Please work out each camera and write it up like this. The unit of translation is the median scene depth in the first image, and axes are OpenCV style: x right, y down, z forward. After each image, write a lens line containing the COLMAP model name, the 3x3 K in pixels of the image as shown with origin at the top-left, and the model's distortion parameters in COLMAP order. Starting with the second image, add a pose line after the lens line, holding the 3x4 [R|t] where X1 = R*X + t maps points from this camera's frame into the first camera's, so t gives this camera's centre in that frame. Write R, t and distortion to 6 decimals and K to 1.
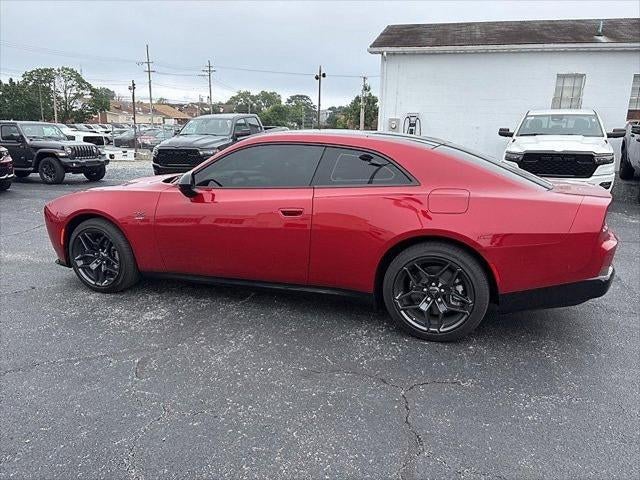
lens RADIAL K [[482.5, 0, 313.7], [0, 482.5, 241.1], [0, 0, 1]] dist [0.036813, -0.033470]
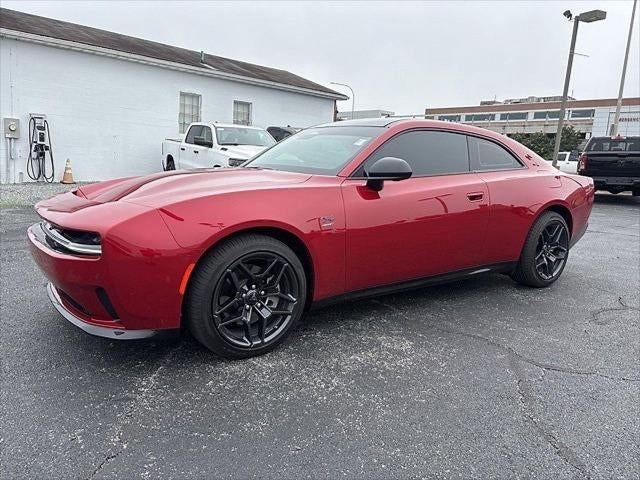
lens RADIAL K [[482.1, 0, 315.6], [0, 482.1, 242.1], [0, 0, 1]] dist [0.041834, -0.040272]
pose [[0.540923, -0.124622, 0.831788, -0.416005], [0.153293, 0.987005, 0.048189, -0.025324], [-0.826984, 0.101440, 0.552998, 0.274504]]
